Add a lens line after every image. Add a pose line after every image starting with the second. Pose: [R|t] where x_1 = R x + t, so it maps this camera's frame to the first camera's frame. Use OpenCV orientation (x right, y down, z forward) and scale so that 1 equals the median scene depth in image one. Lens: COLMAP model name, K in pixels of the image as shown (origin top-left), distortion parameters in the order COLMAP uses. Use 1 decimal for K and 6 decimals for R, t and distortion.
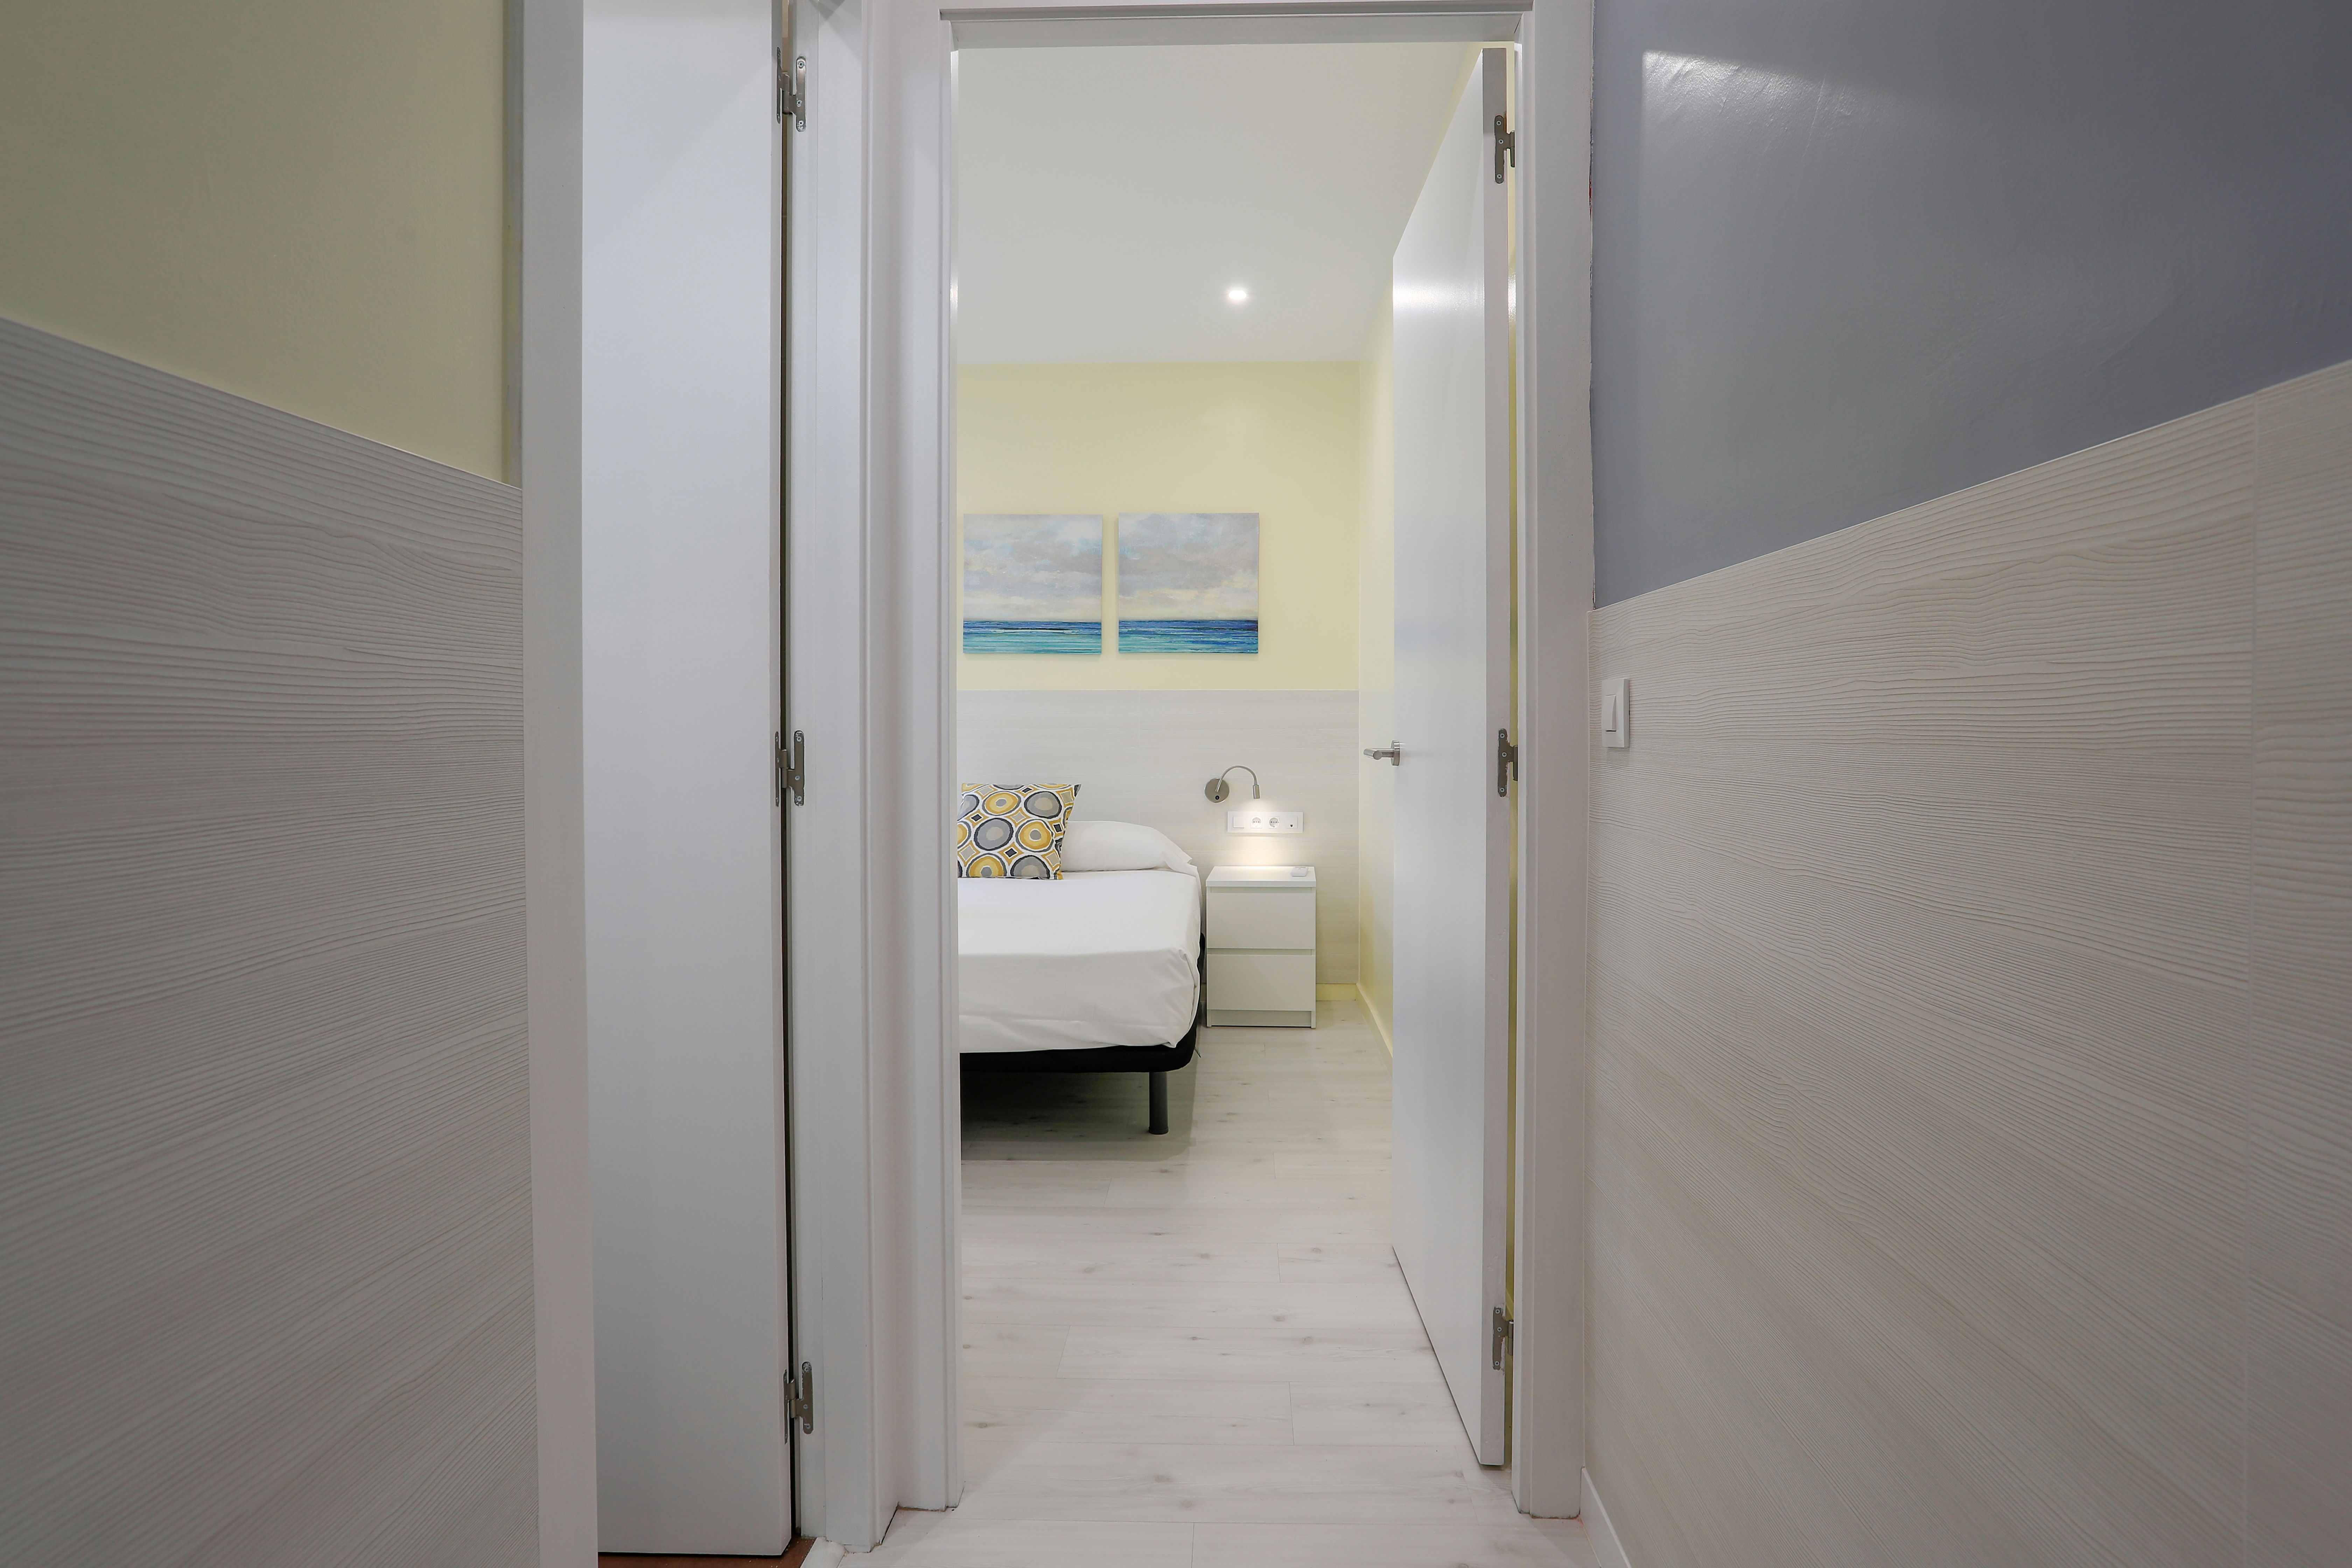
lens RADIAL K [[1218.9, 0, 1180.4], [0, 1218.9, 741.1], [0, 0, 1]] dist [-0.051895, 0.027811]
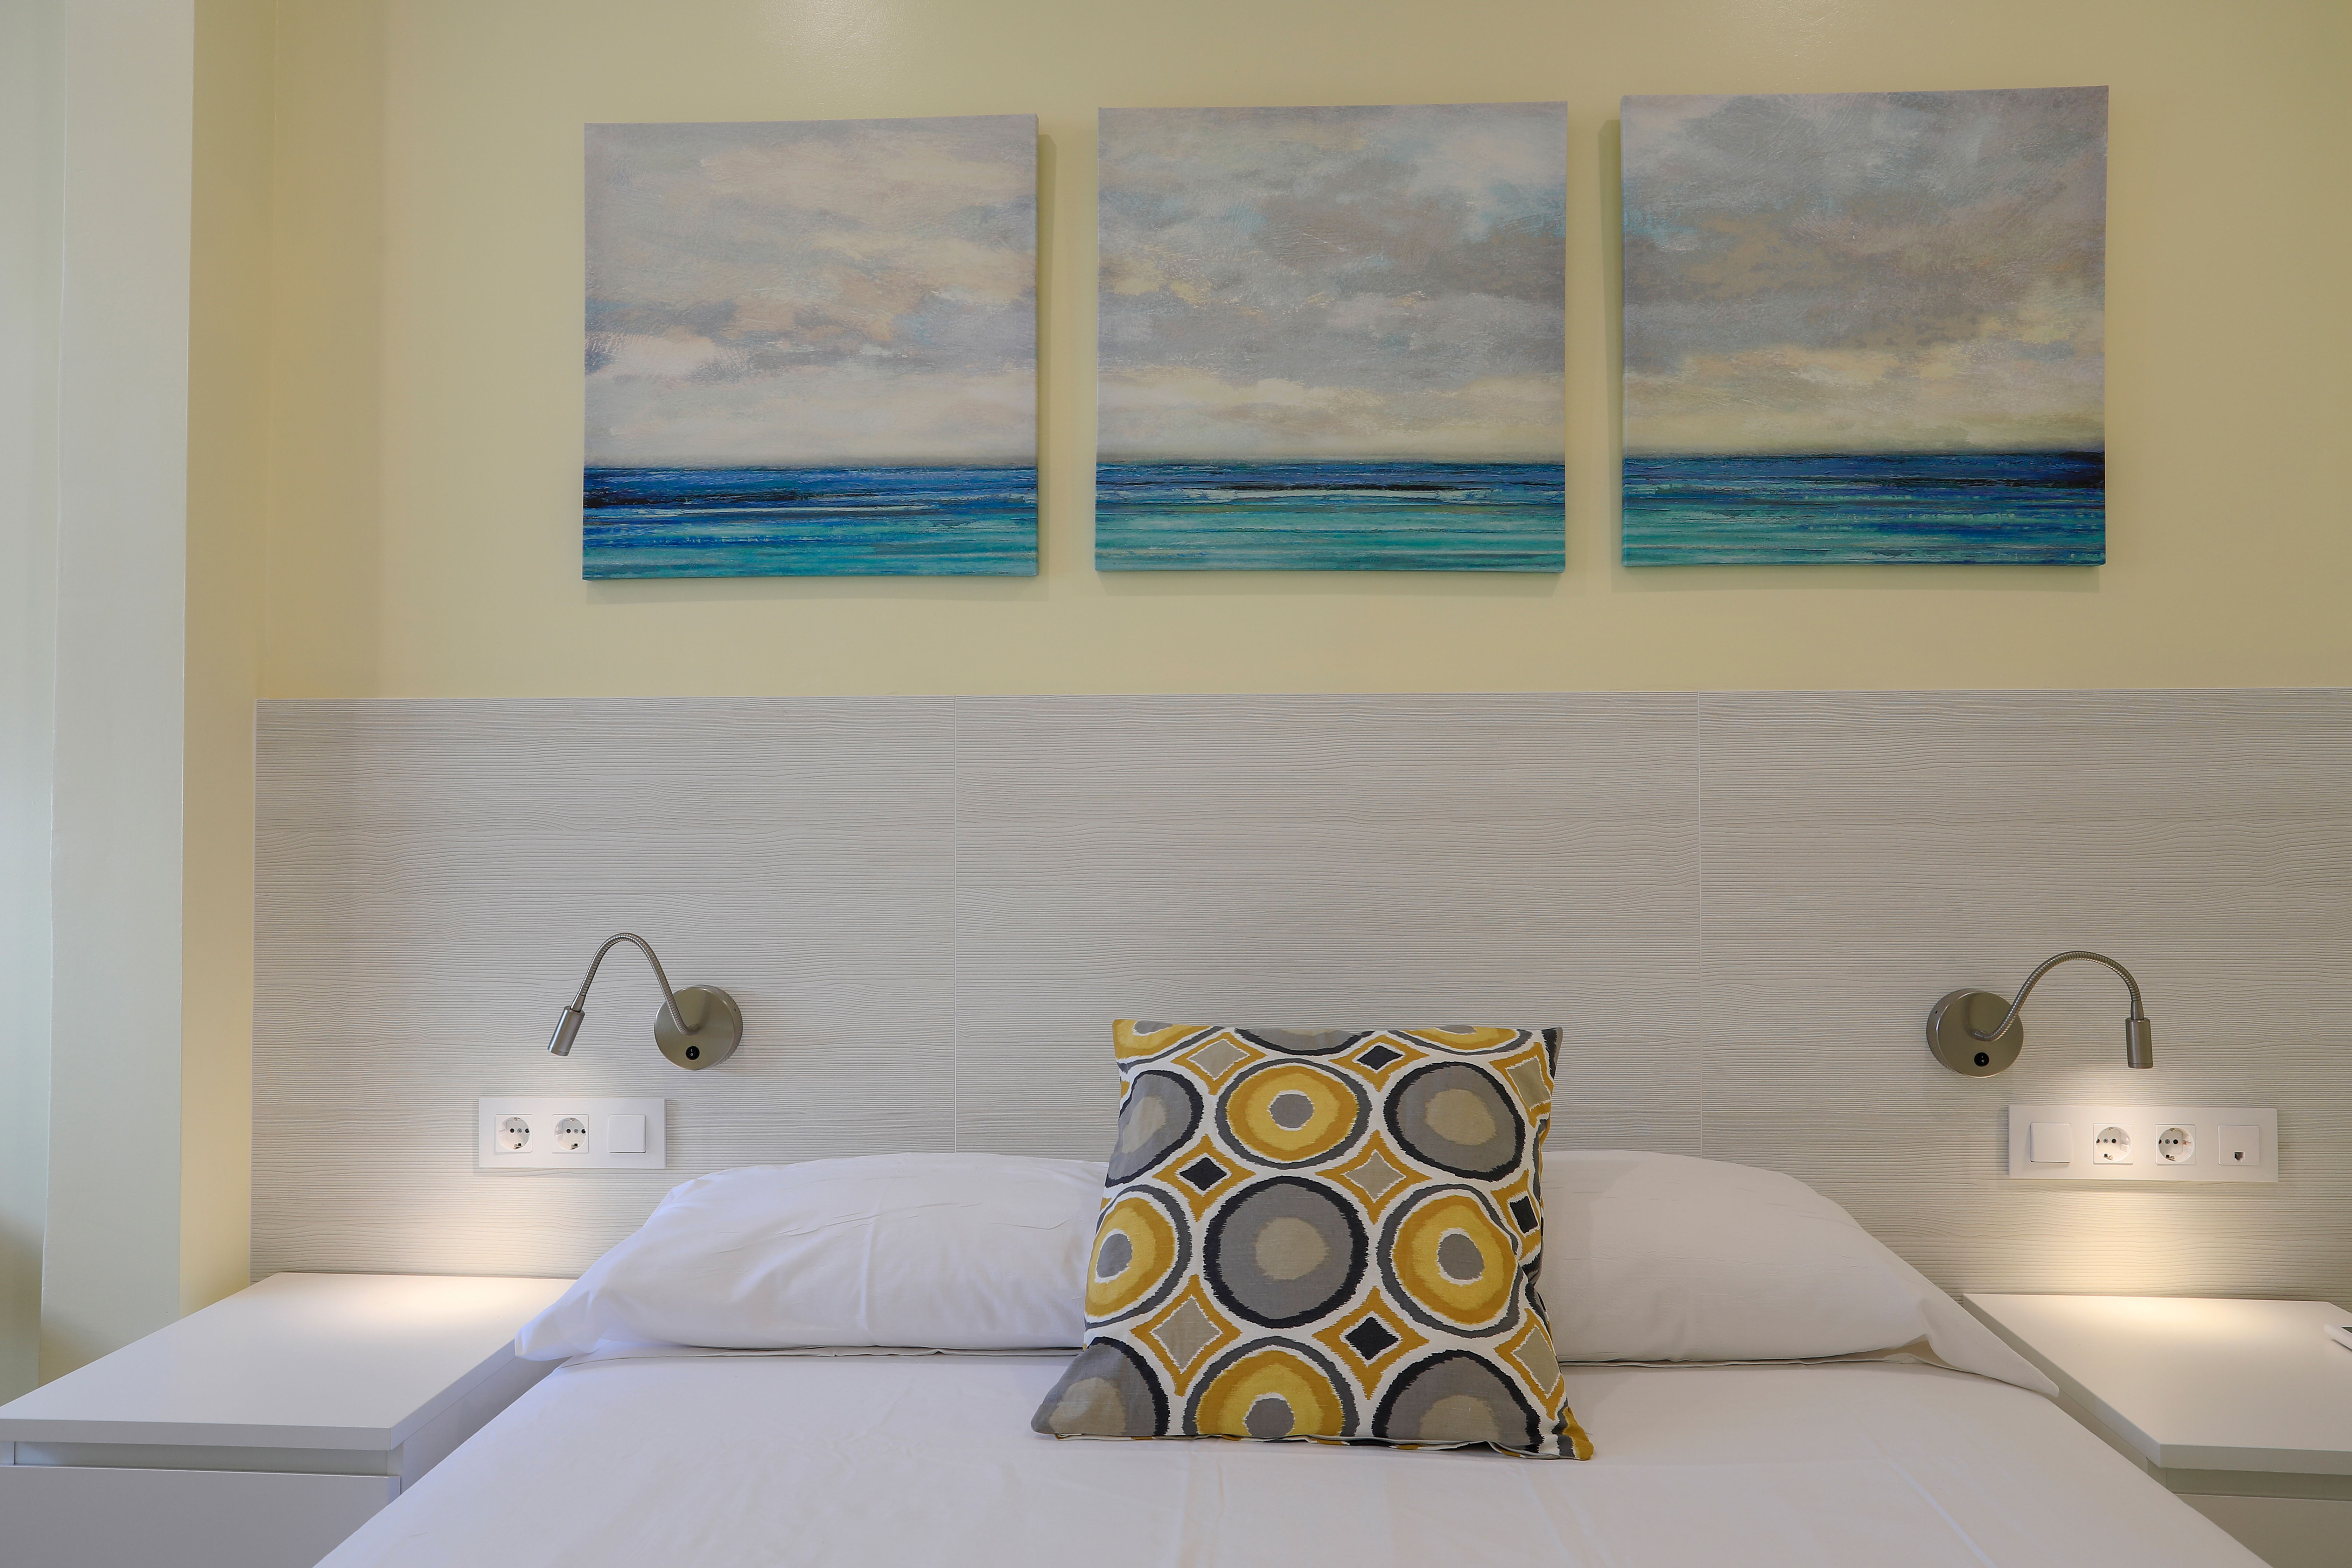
lens RADIAL K [[1684.4, 0, 1142.6], [0, 1684.4, 779.5], [0, 0, 1]] dist [-0.031606, 0.015443]
pose [[0.999420, -0.003563, -0.033860, -0.159973], [0.002382, 0.999389, -0.034860, -0.006914], [0.033963, 0.034759, 0.998818, 0.614053]]
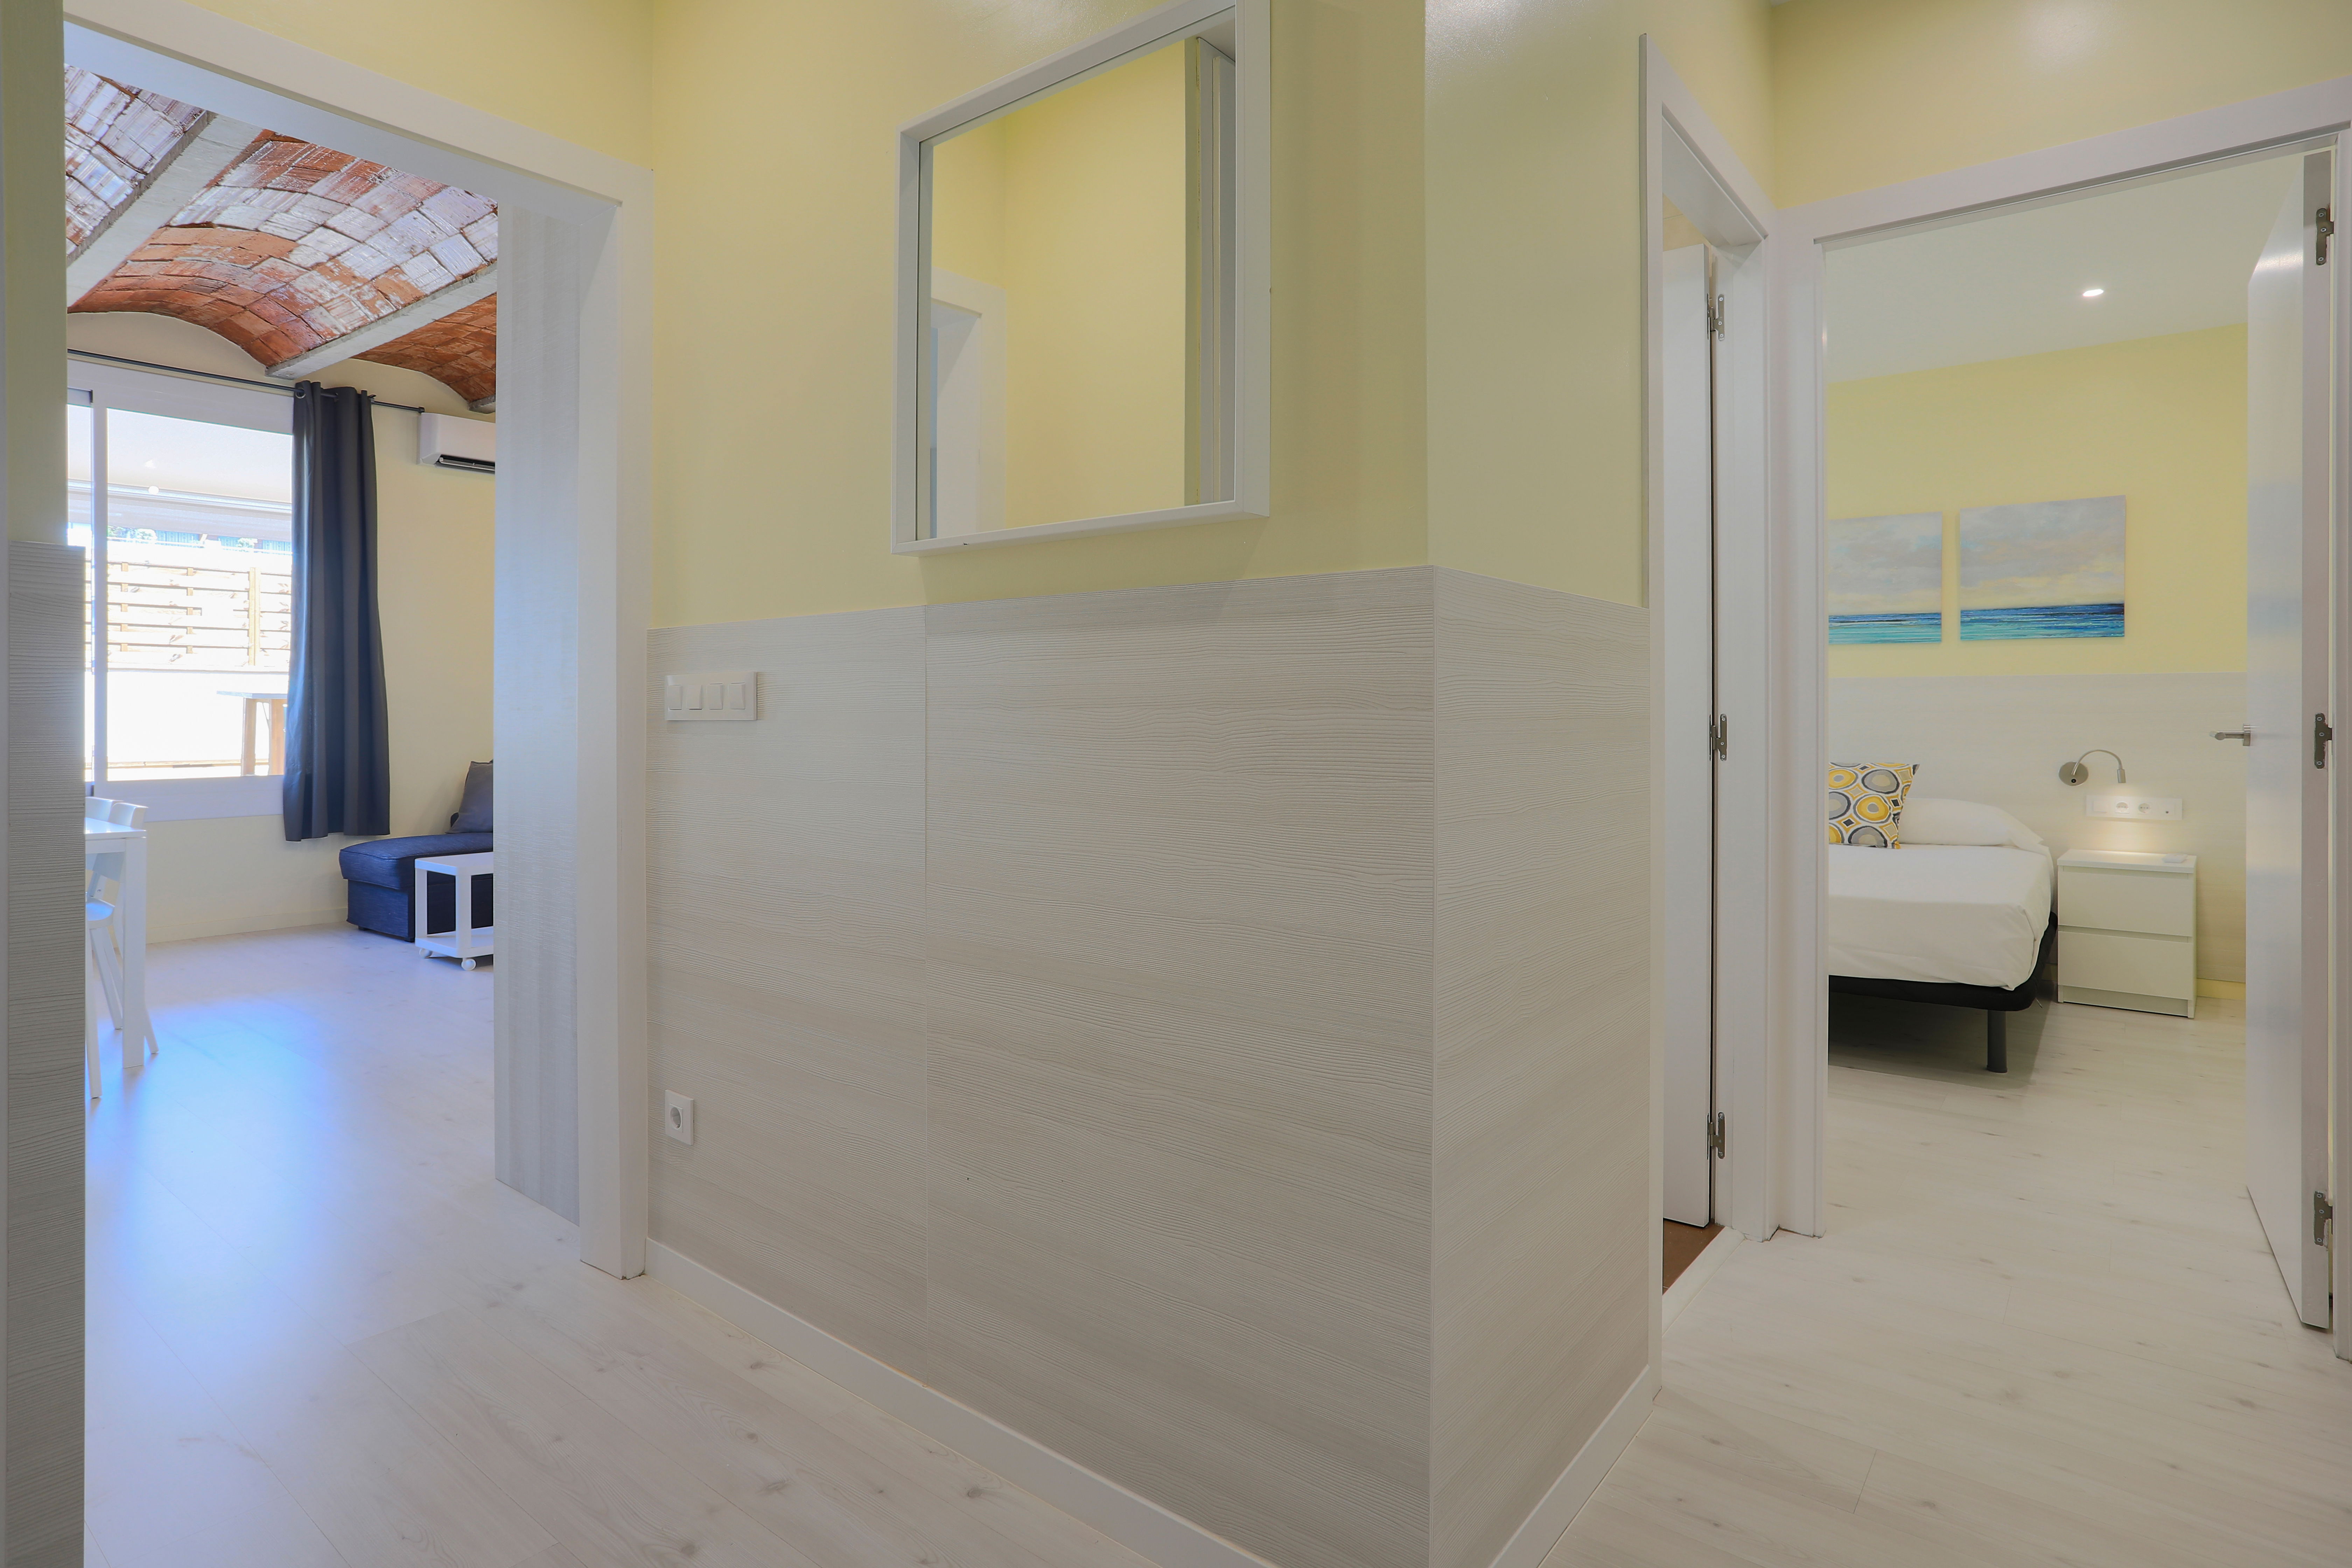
lens RADIAL K [[1218.9, 0, 1183.0], [0, 1218.9, 711.8], [0, 0, 1]] dist [-0.051895, 0.027811]
pose [[0.808248, 0.000773, -0.588842, 0.016722], [-0.006679, 0.999947, -0.007854, 0.001853], [0.588805, 0.010281, 0.808210, -0.242497]]
